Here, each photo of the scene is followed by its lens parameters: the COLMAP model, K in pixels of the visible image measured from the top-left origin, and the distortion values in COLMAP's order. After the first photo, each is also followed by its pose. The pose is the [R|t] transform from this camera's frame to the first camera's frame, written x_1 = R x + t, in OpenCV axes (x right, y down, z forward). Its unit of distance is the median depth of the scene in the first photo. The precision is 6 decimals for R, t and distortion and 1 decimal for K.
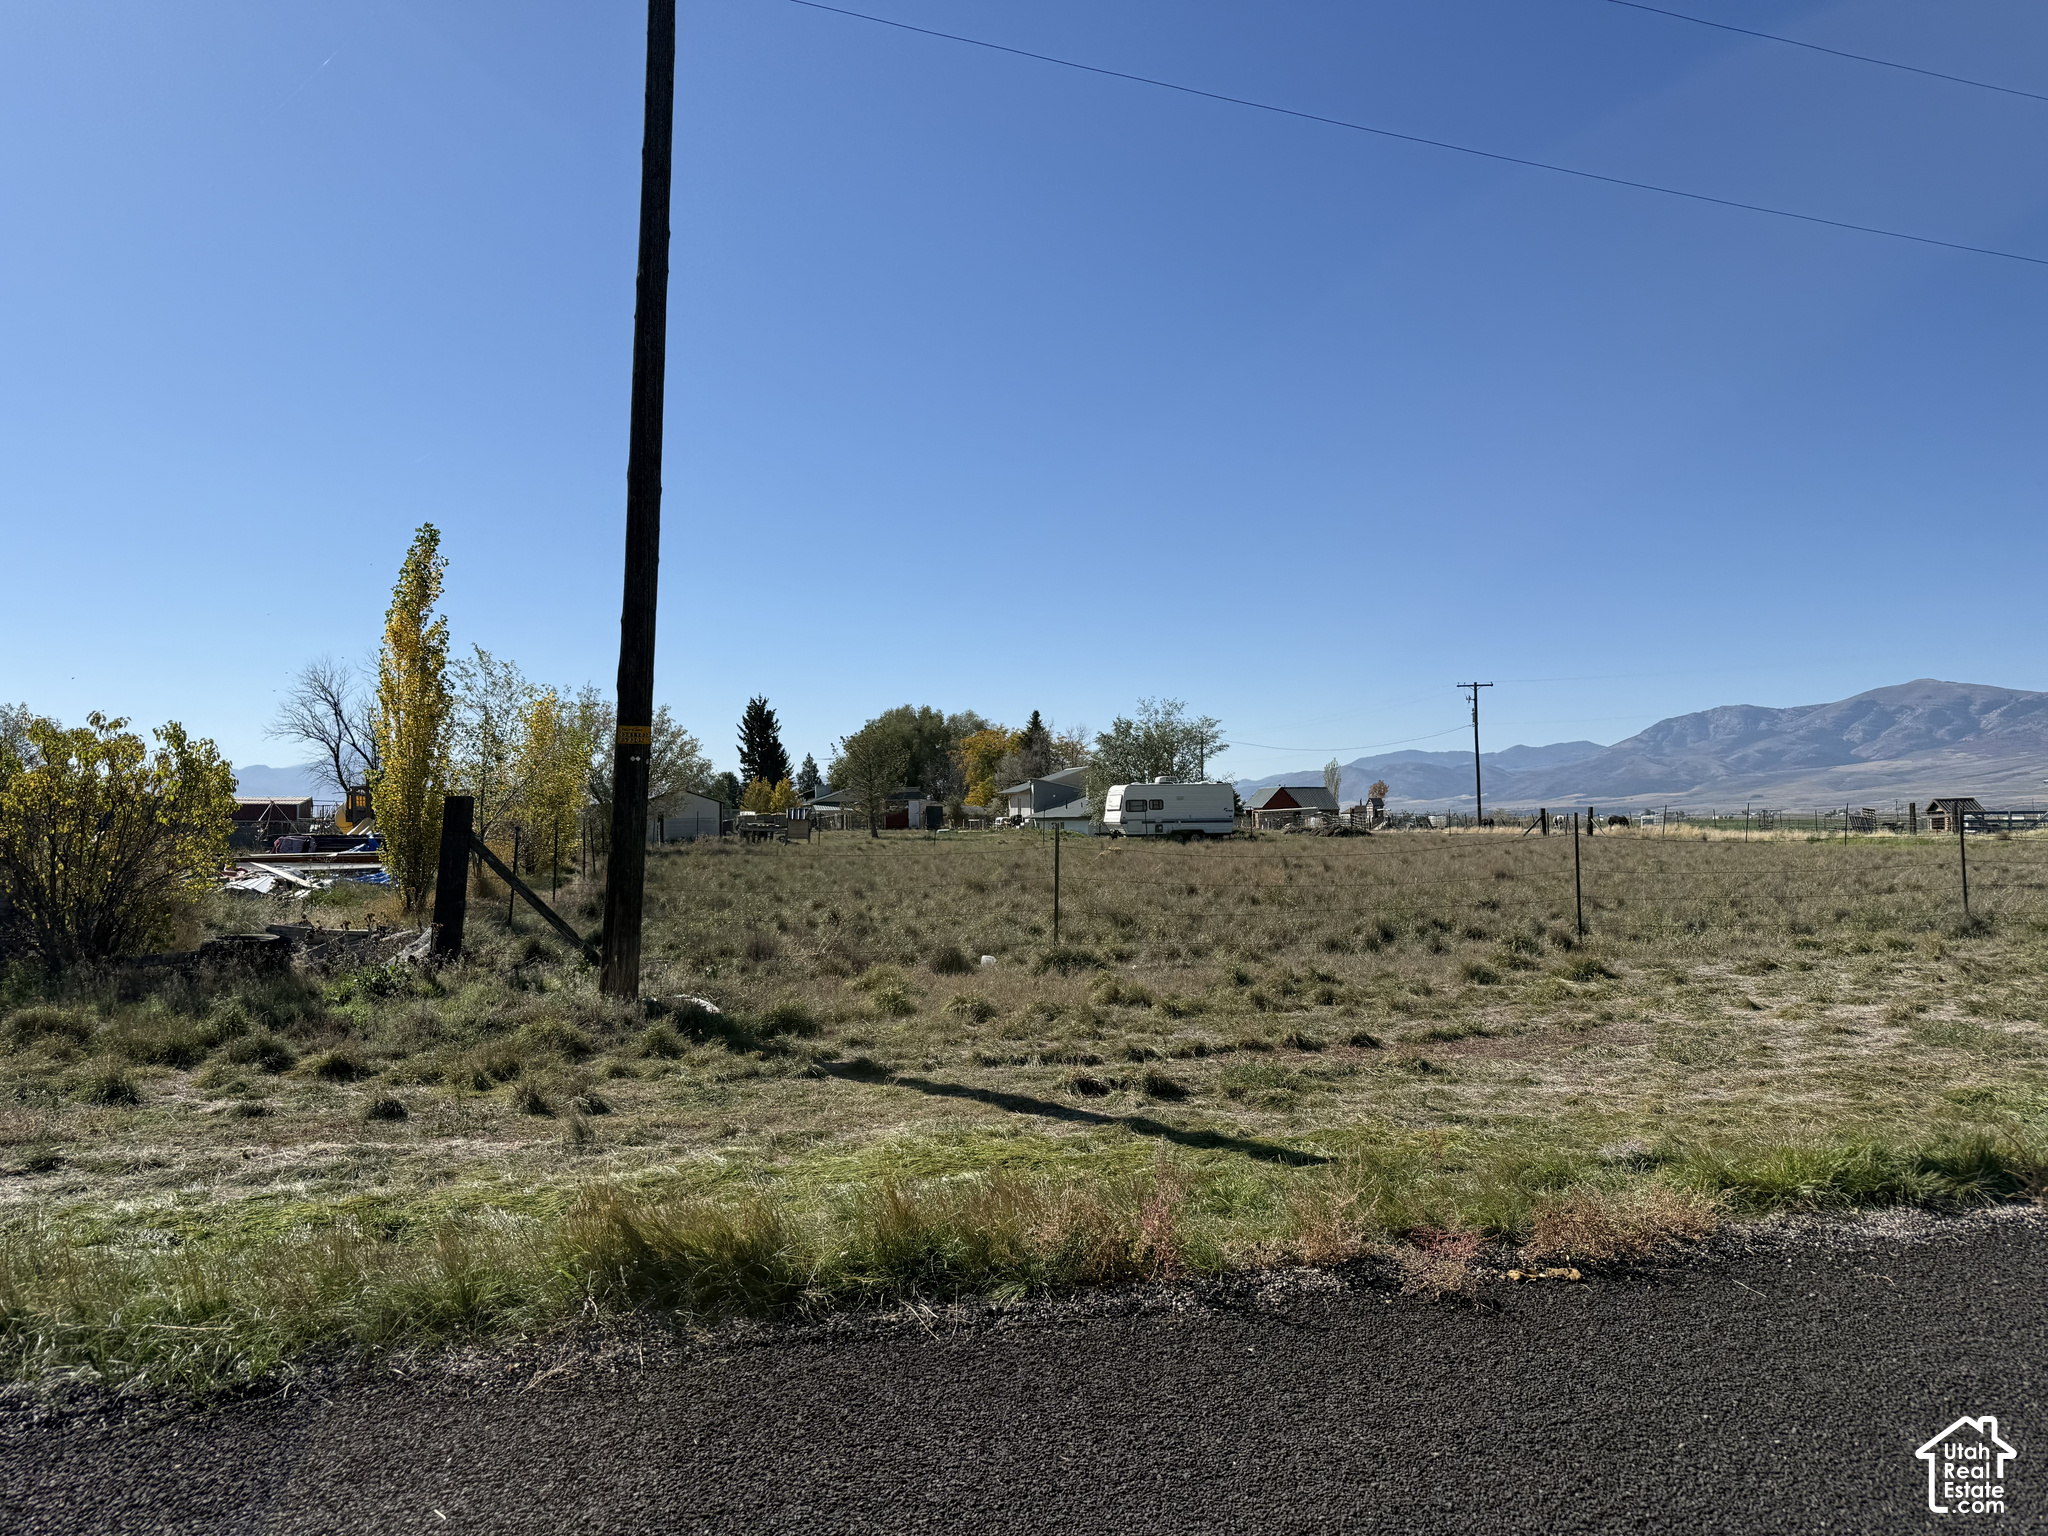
lens RADIAL K [[1398.5, 0, 1014.0], [0, 1398.5, 763.4], [0, 0, 1]] dist [0.011244, -0.012869]
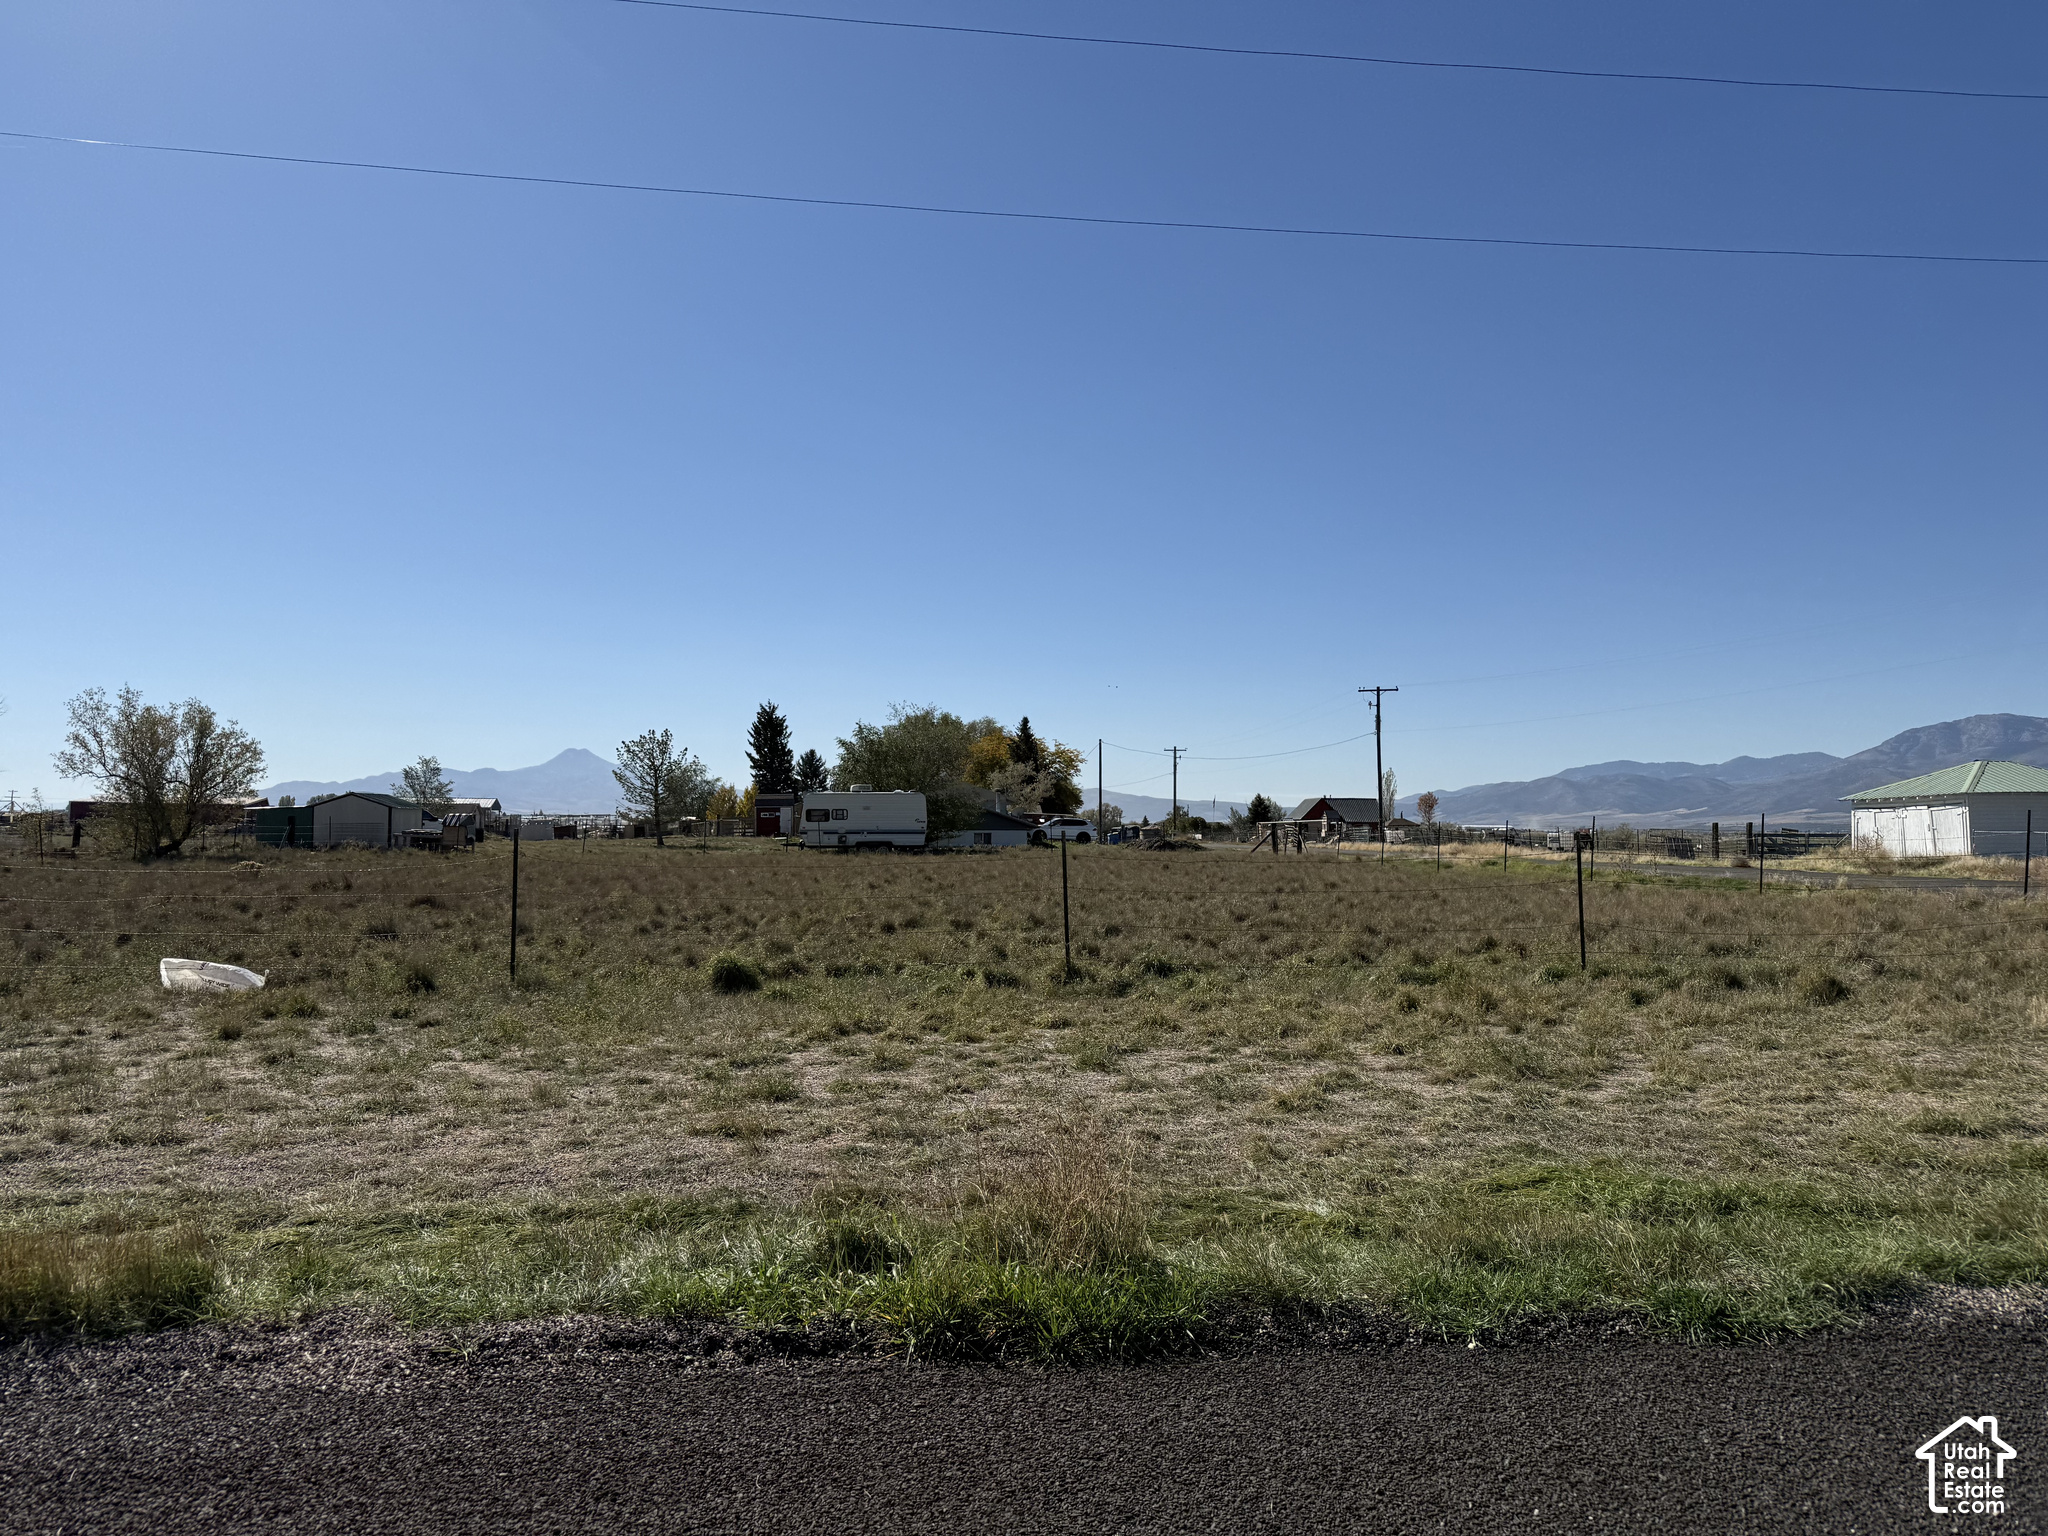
lens RADIAL K [[1398.5, 0, 1020.8], [0, 1398.5, 764.8], [0, 0, 1]] dist [0.011244, -0.012869]
pose [[0.989907, 0.007054, -0.141541, 0.130595], [-0.007671, 0.999963, -0.003816, -0.000539], [0.141509, 0.004863, 0.989925, 0.028613]]
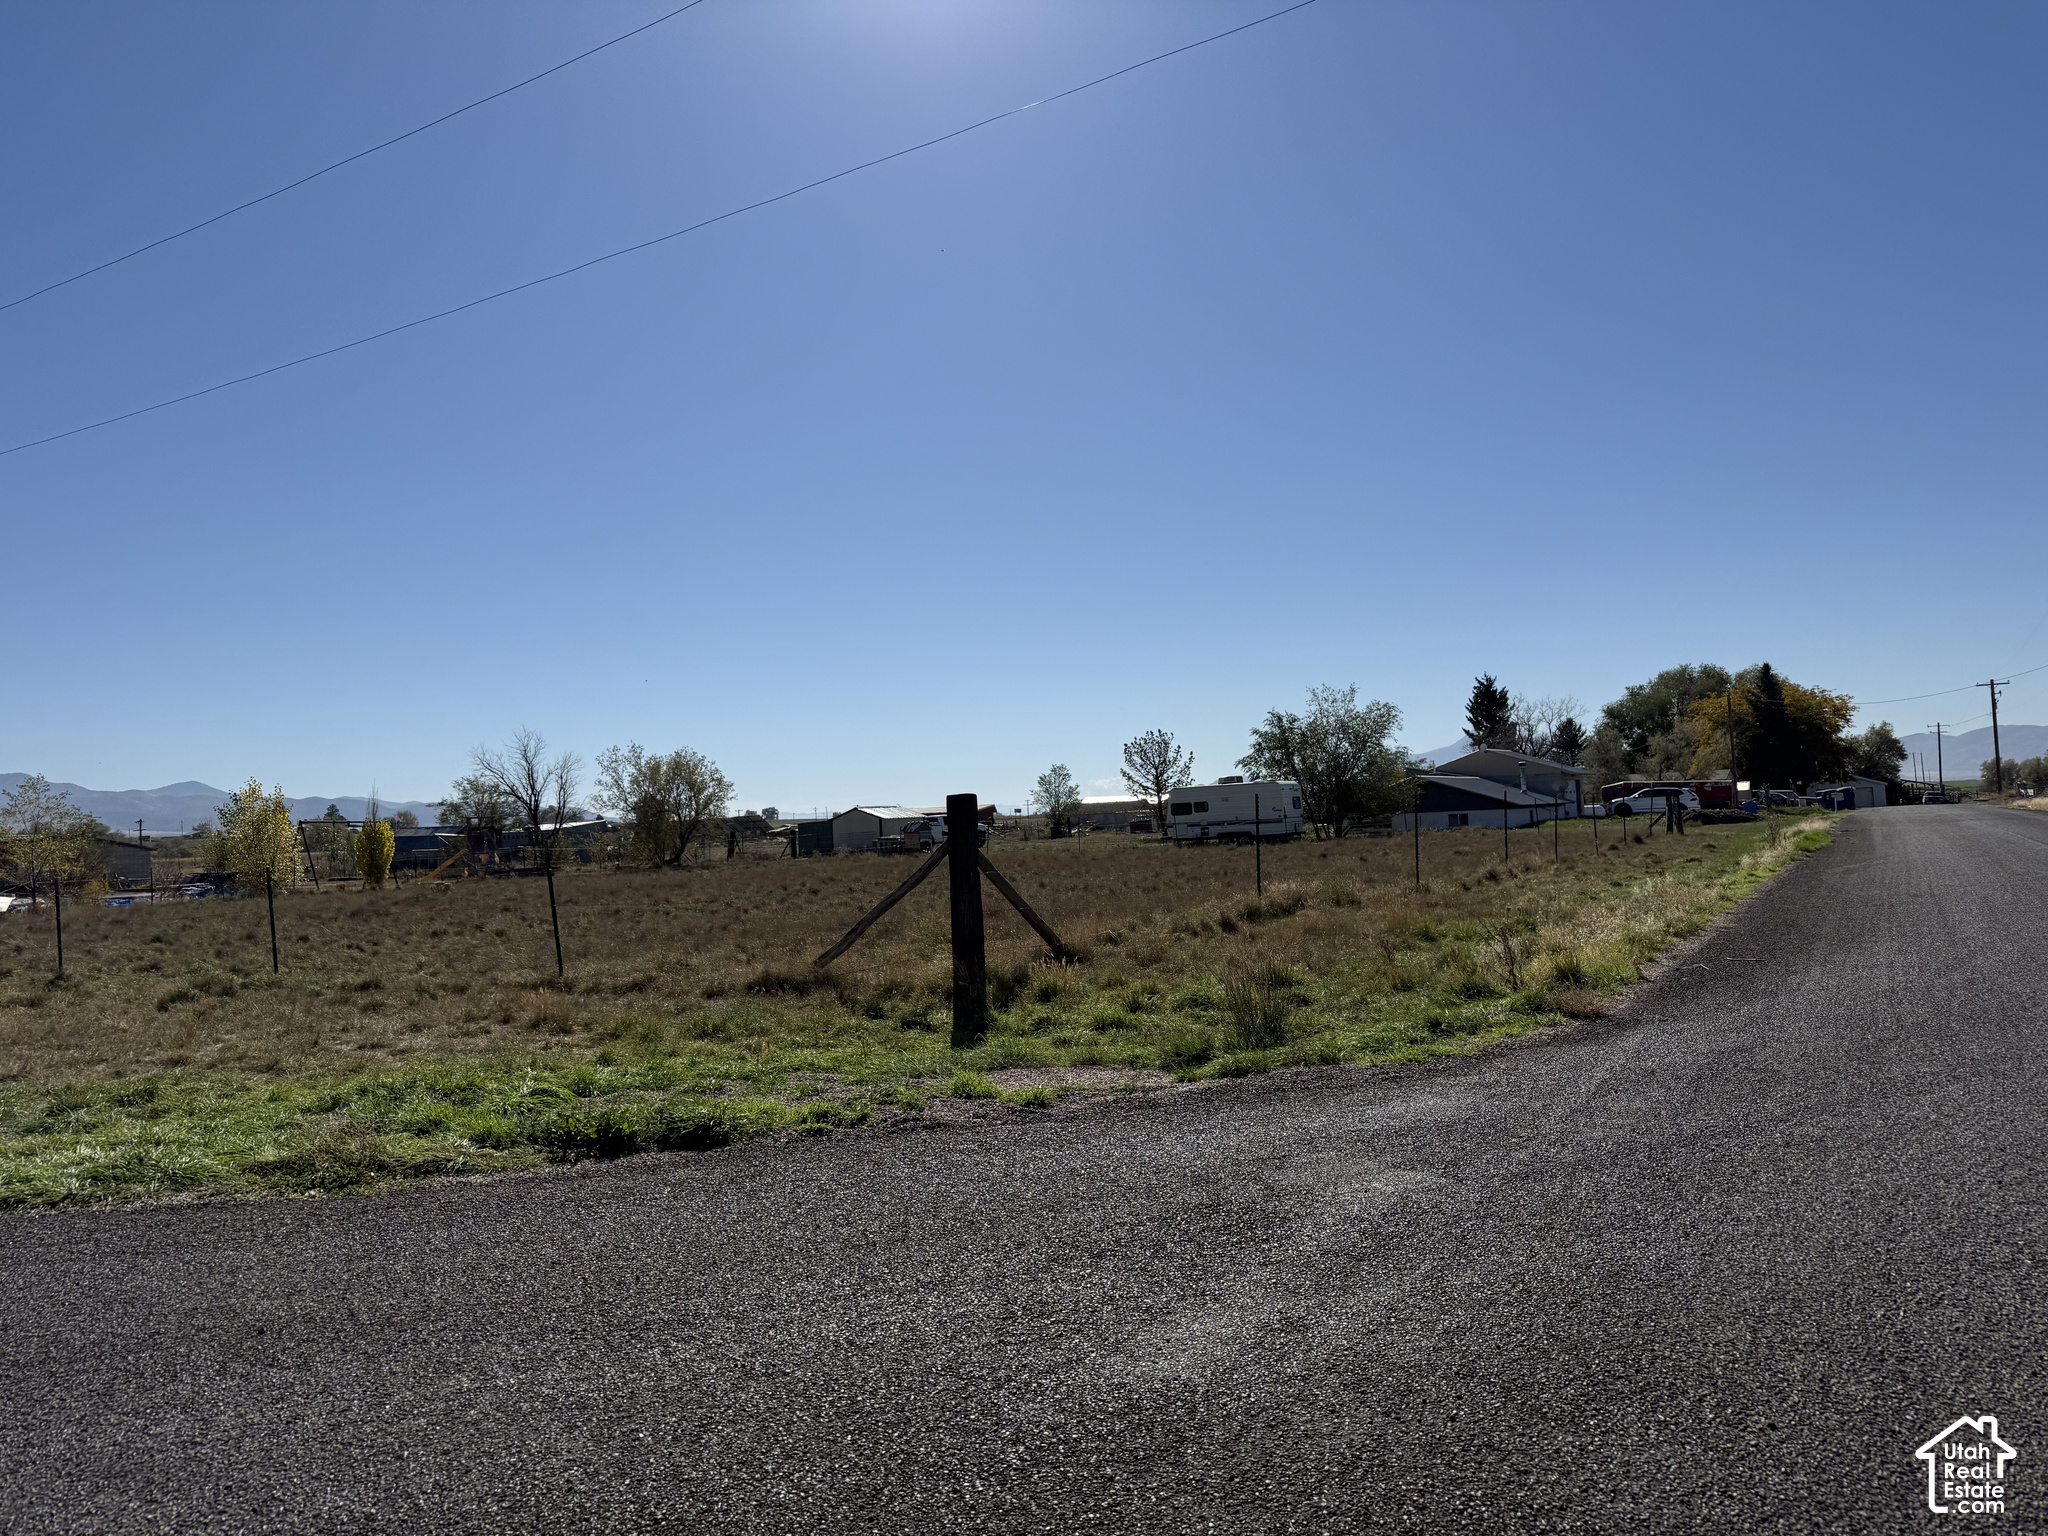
lens RADIAL K [[1398.5, 0, 1024.7], [0, 1398.5, 765.4], [0, 0, 1]] dist [0.011244, -0.012869]
pose [[0.699491, -0.050430, -0.712860, 0.258134], [0.065299, 0.997844, -0.006516, -0.000340], [0.711652, -0.041991, 0.701276, 0.086706]]
